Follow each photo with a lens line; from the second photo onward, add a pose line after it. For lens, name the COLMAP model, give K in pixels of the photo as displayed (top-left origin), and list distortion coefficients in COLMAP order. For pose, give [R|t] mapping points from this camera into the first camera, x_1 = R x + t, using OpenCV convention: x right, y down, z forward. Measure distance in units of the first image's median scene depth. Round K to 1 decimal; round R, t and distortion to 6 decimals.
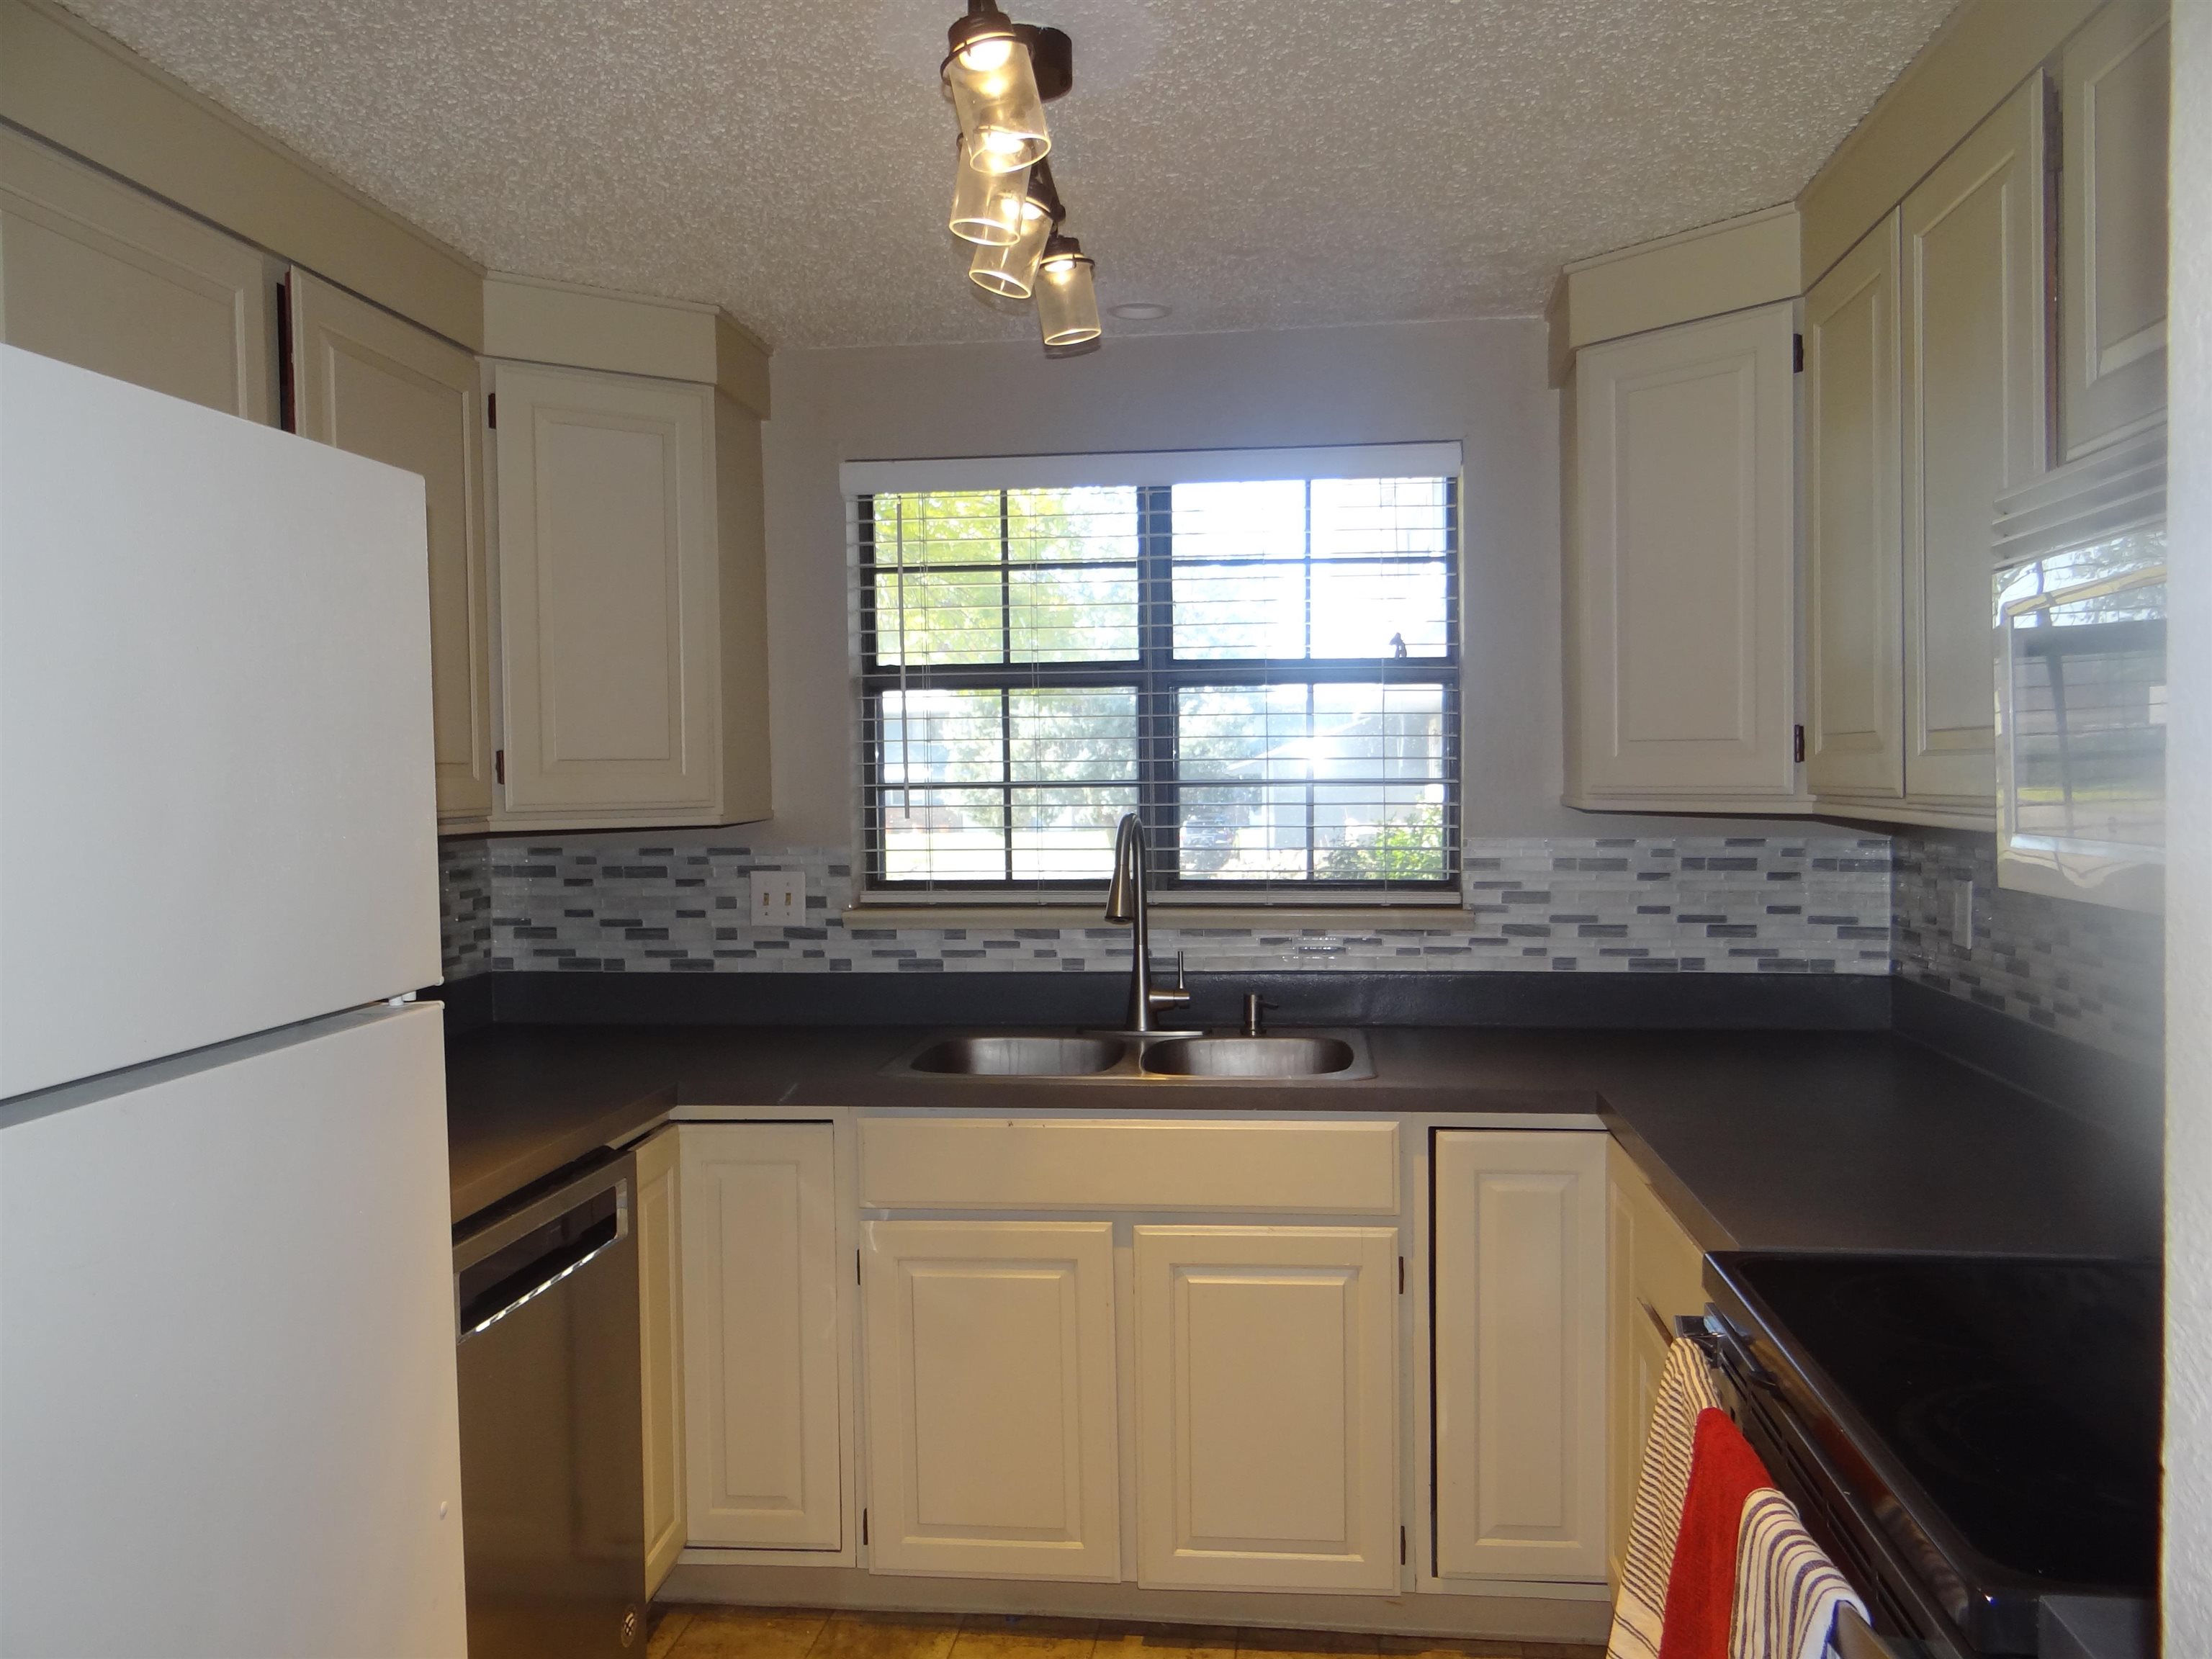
lens RADIAL K [[1752.7, 0, 1108.1], [0, 1752.7, 829.8], [0, 0, 1]] dist [0.008380, -0.003537]
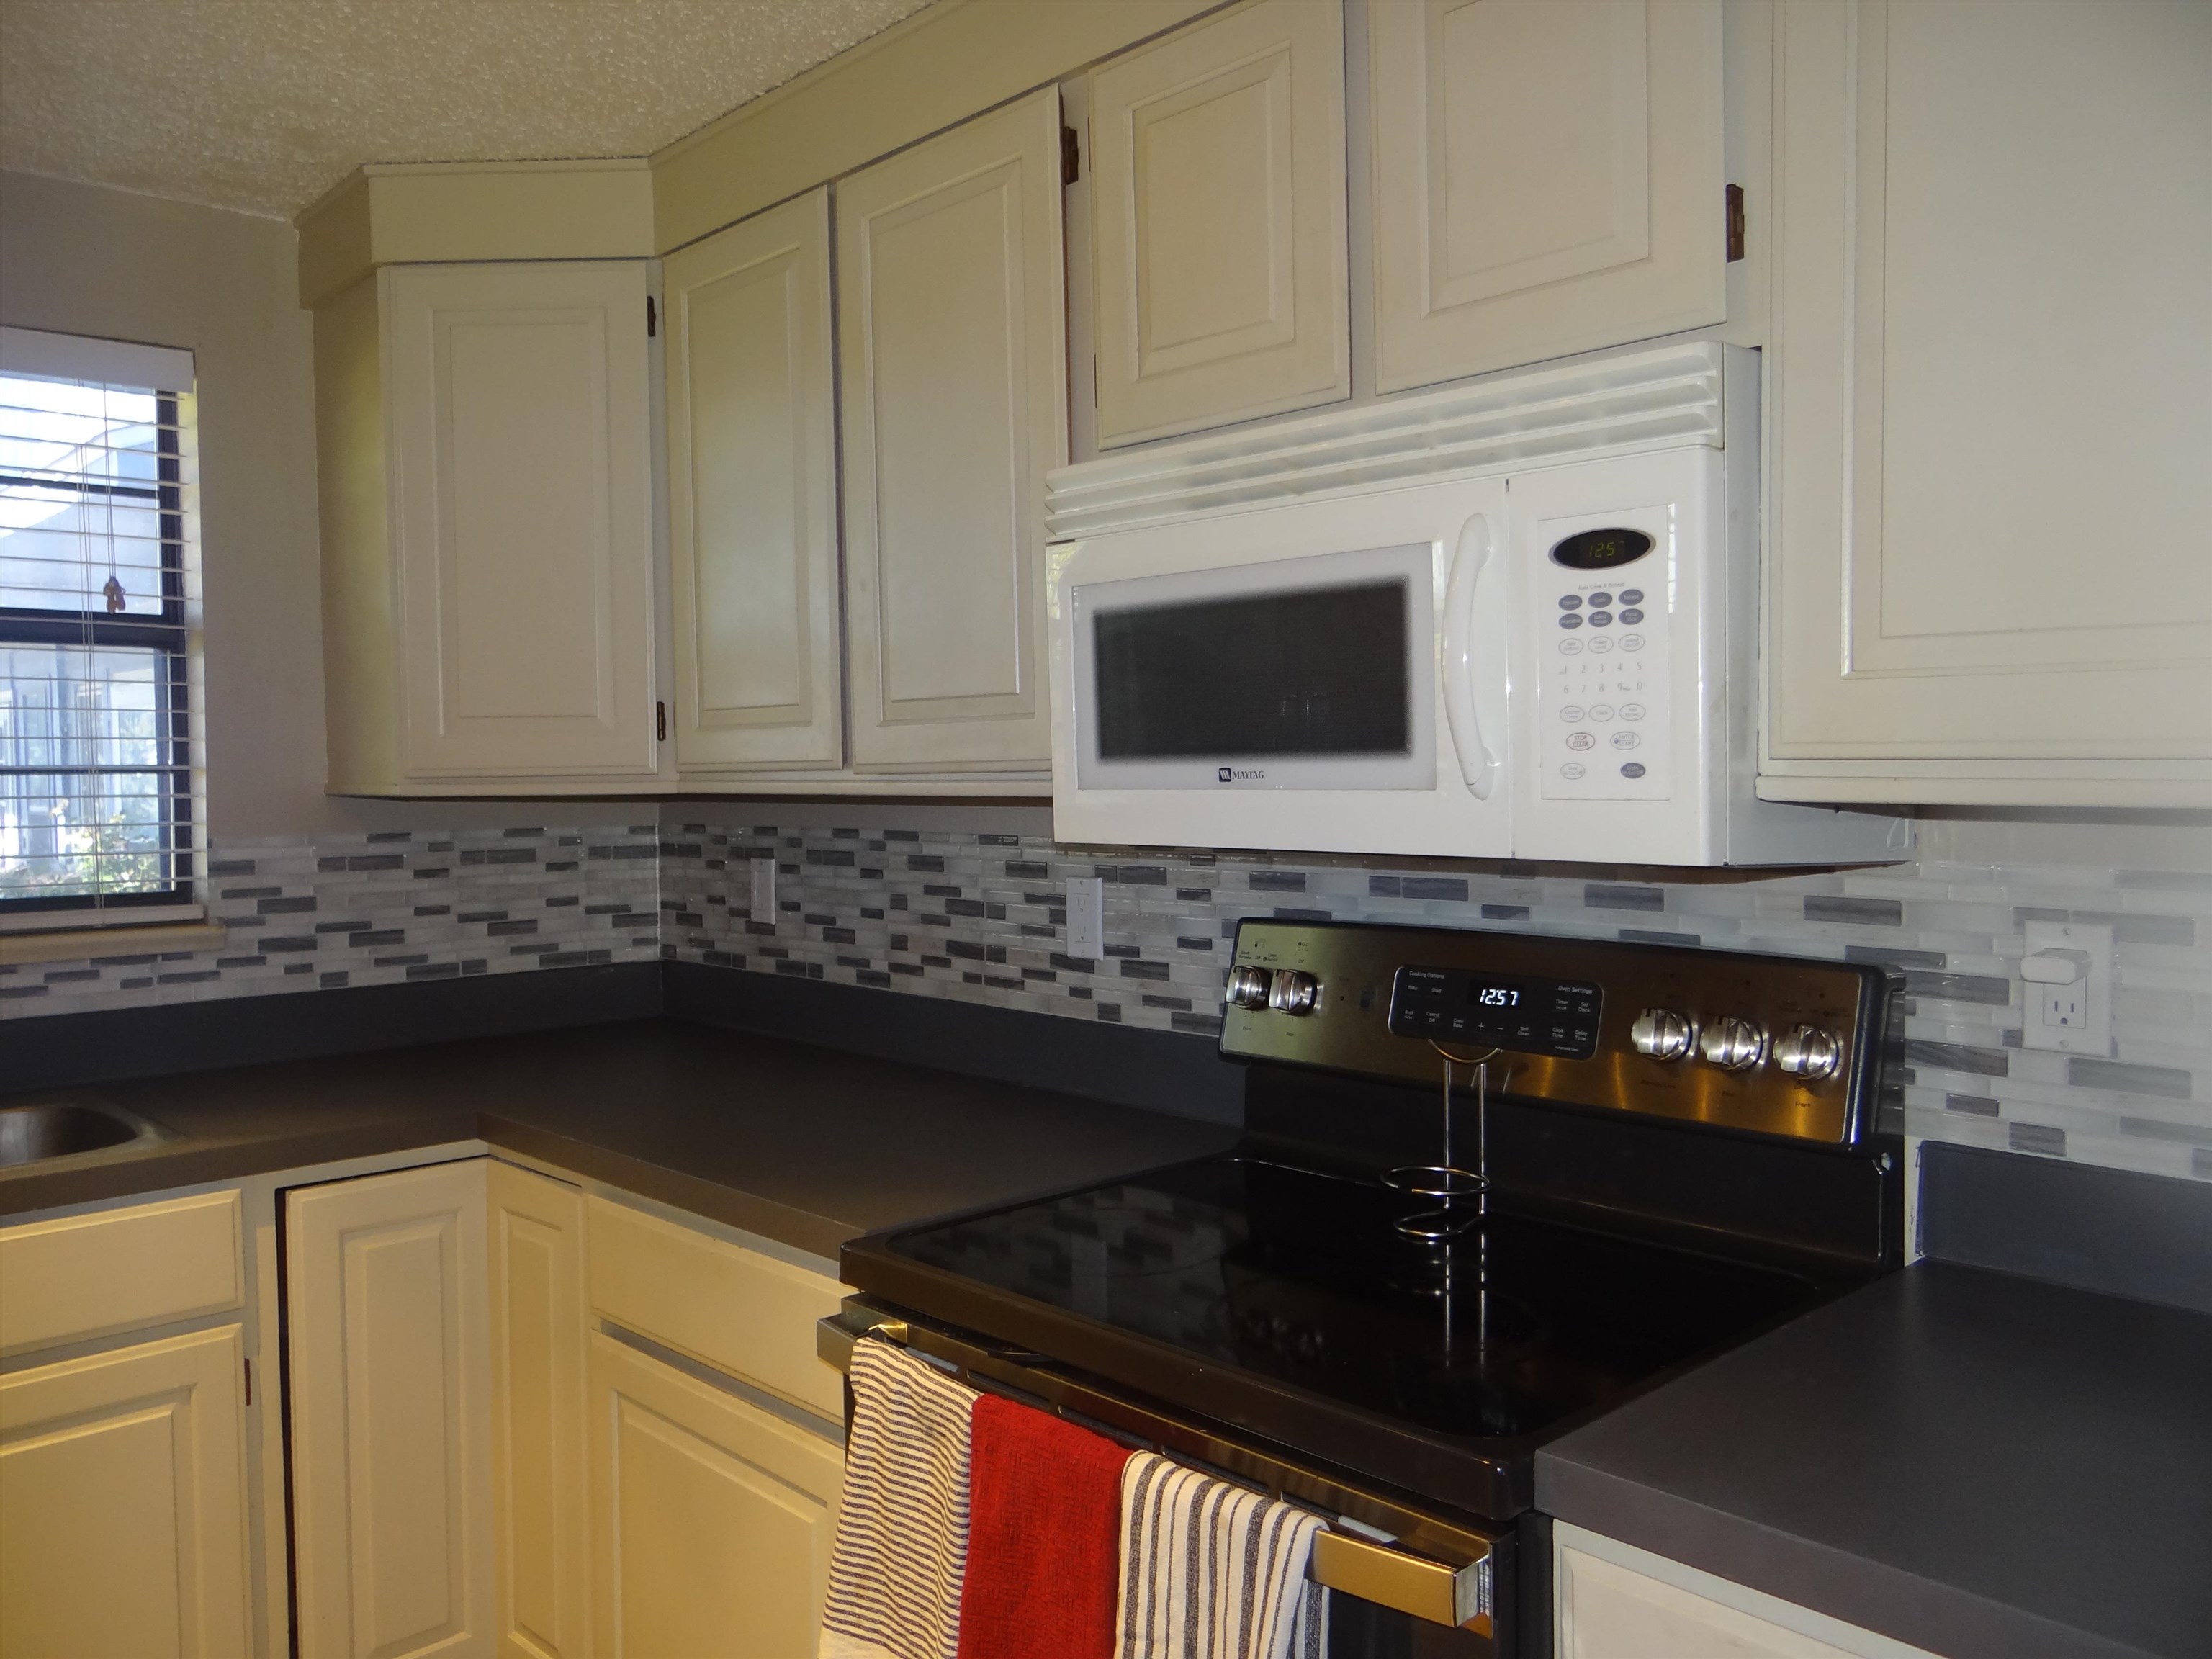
lens RADIAL K [[1752.7, 0, 1104.0], [0, 1752.7, 825.5], [0, 0, 1]] dist [0.008380, -0.003537]
pose [[0.651263, -0.026420, 0.758392, -0.147564], [0.033935, 0.999408, 0.005675, 0.008841], [-0.758093, 0.022040, 0.651774, 0.151268]]
